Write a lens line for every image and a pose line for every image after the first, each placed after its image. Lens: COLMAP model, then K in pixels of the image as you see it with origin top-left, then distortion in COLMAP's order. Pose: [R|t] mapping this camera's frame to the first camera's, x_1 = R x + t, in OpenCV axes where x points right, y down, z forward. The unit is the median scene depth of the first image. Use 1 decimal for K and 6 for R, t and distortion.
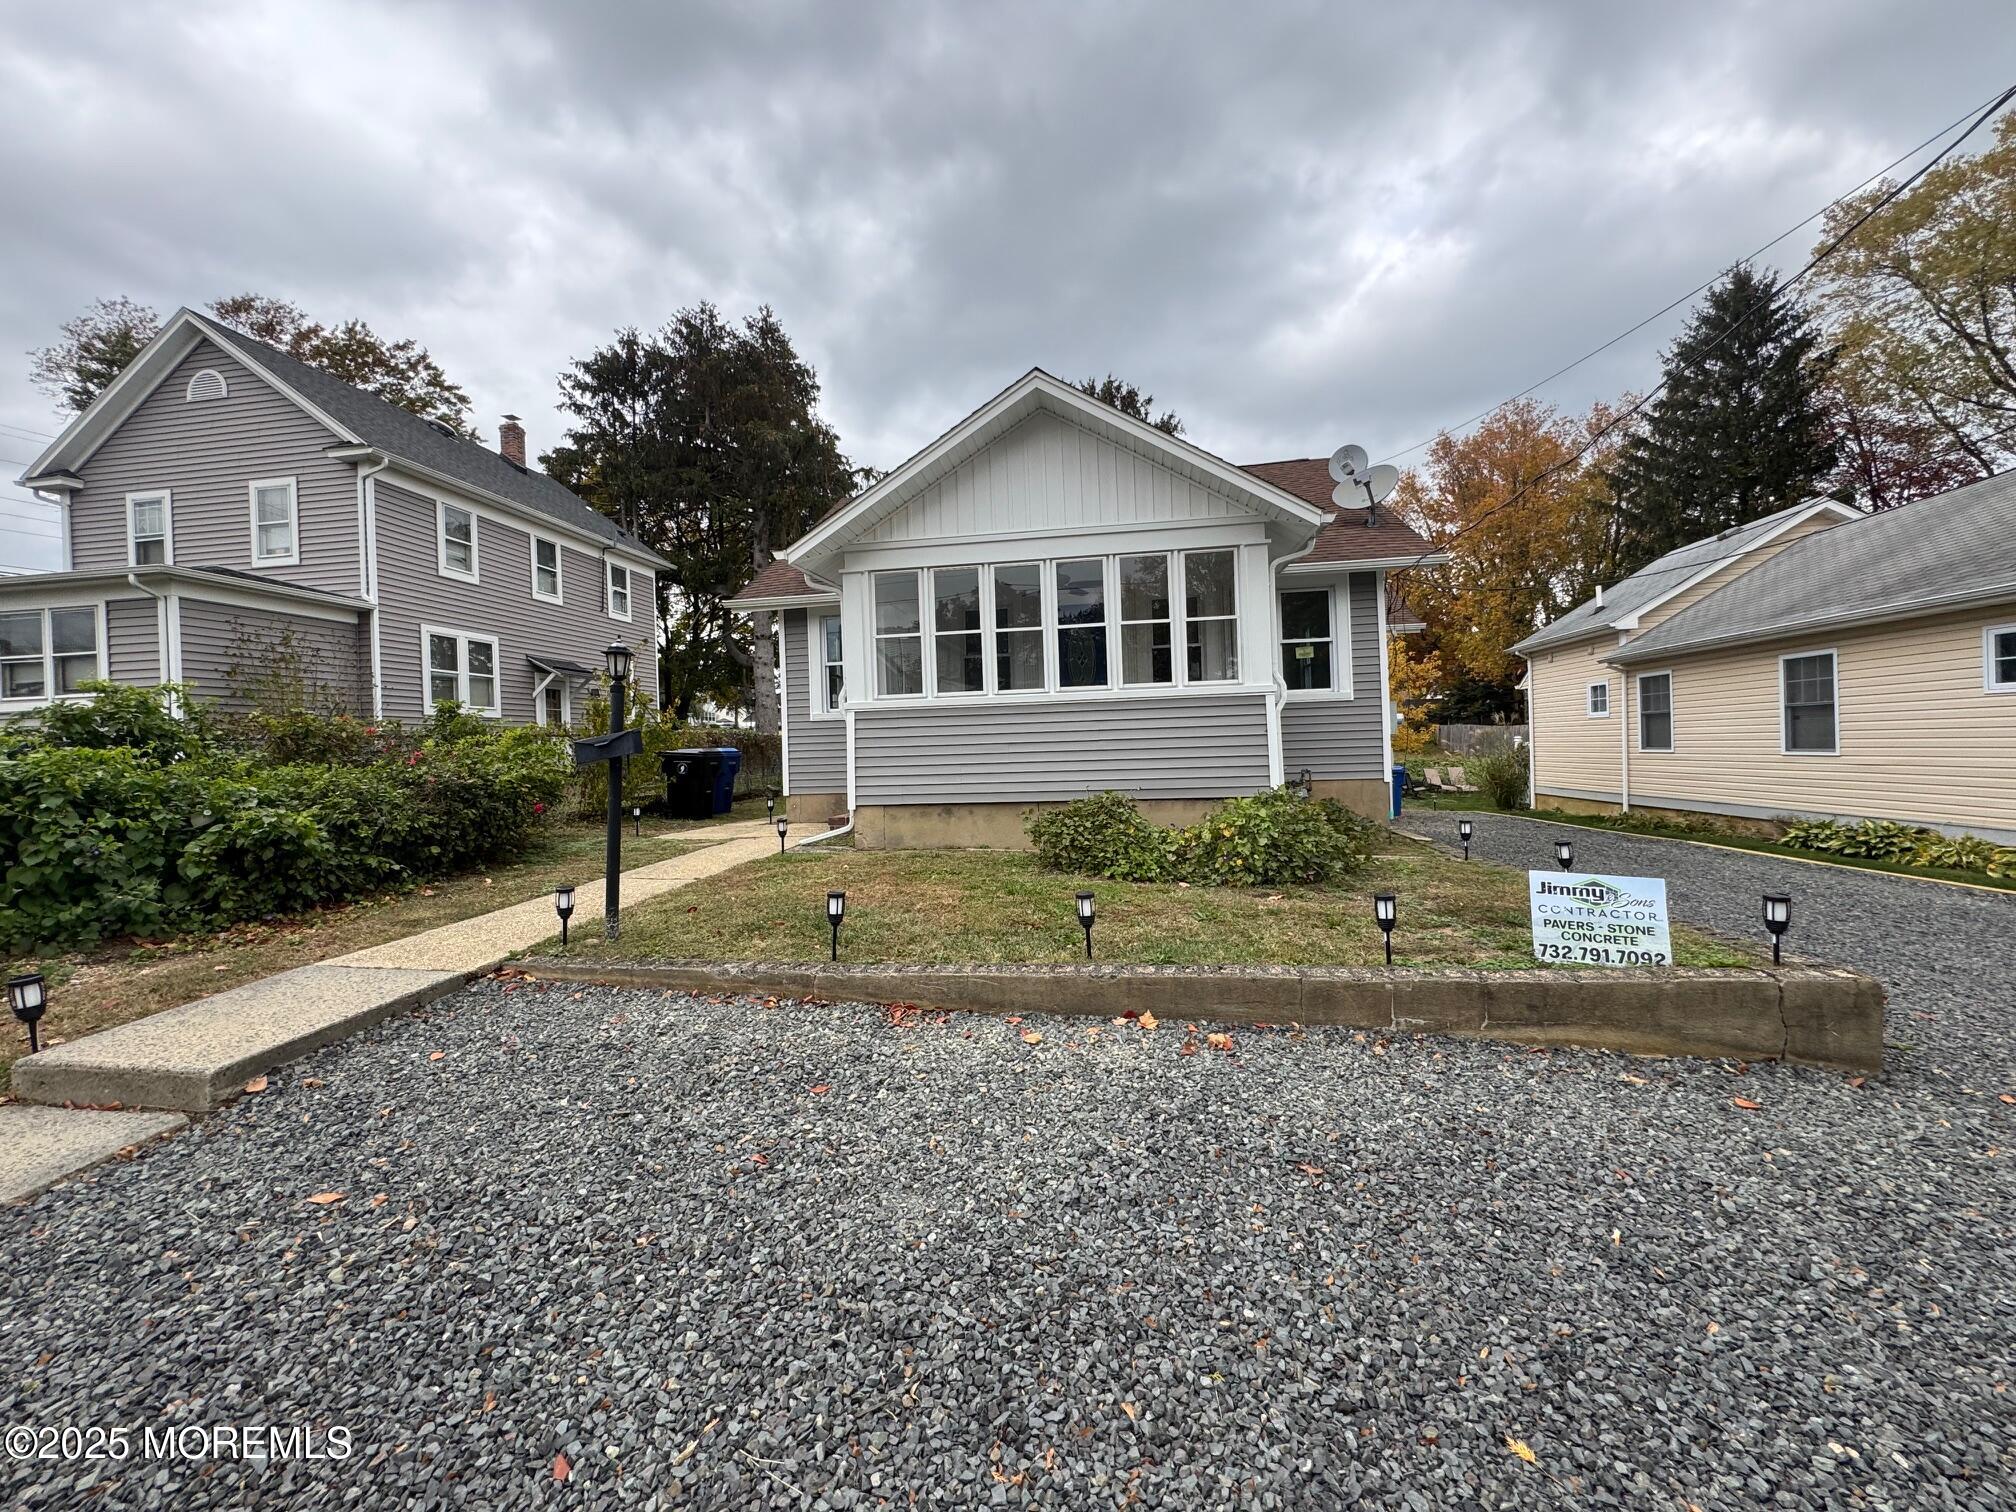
lens RADIAL K [[803.0, 0, 1008.0], [0, 803.0, 756.0], [0, 0, 1]] dist [-0.000239, -0.000607]
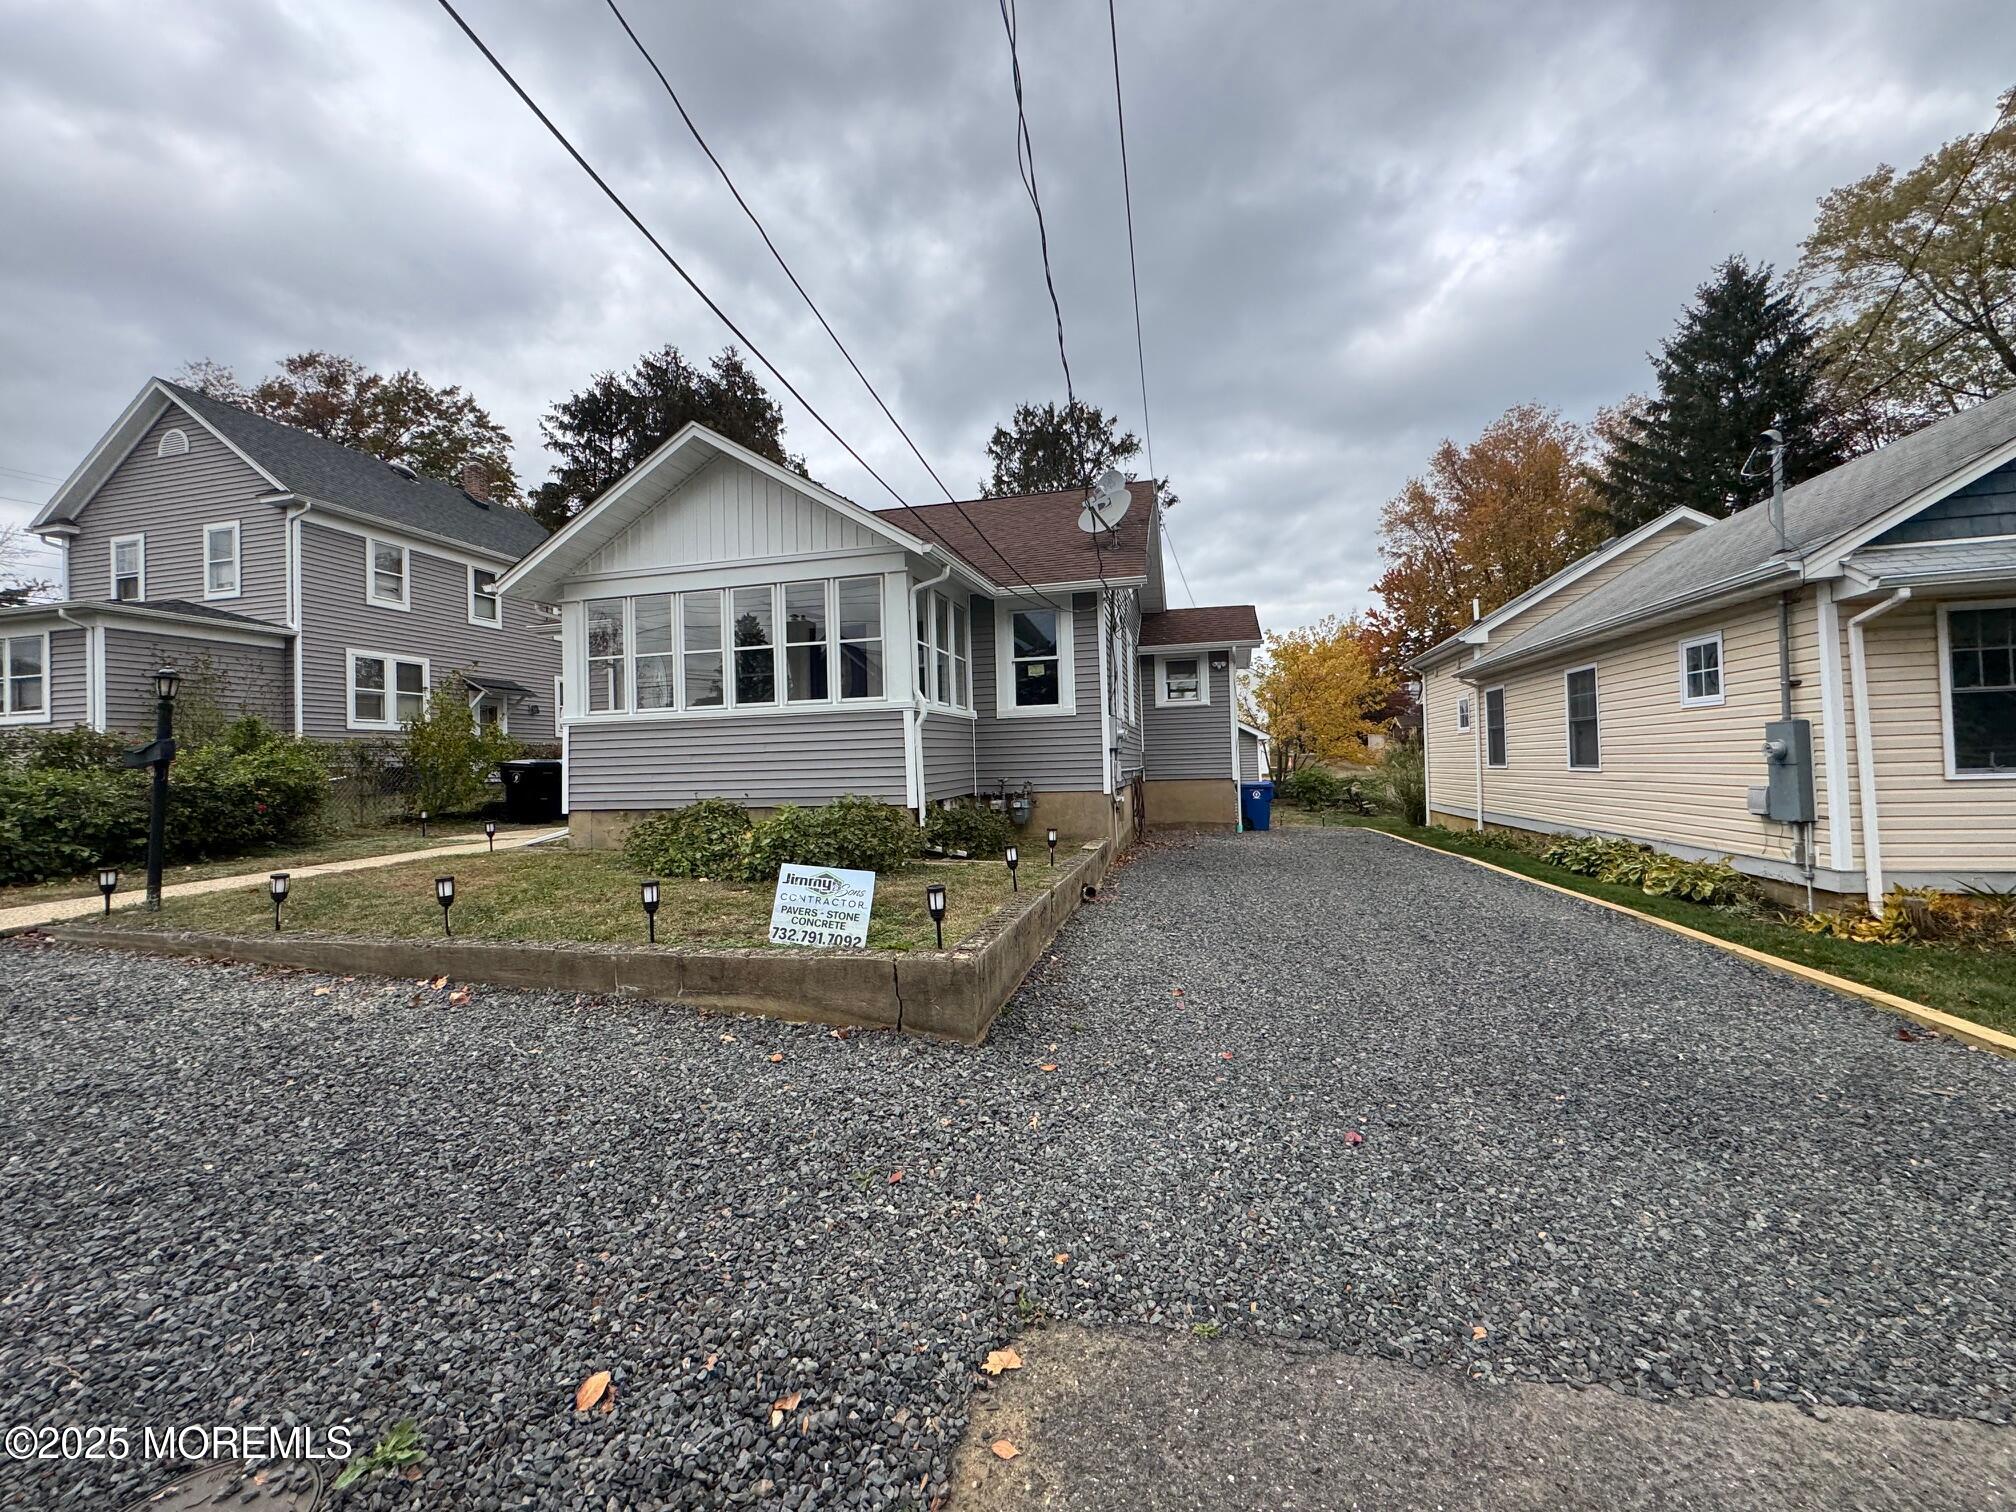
lens RADIAL K [[803.0, 0, 1008.0], [0, 803.0, 756.0], [0, 0, 1]] dist [-0.000239, -0.000607]
pose [[0.996105, 0.004012, -0.088088, 0.277571], [-0.005670, 0.999811, -0.018578, 0.002049], [0.087997, 0.019005, 0.995939, -0.031021]]
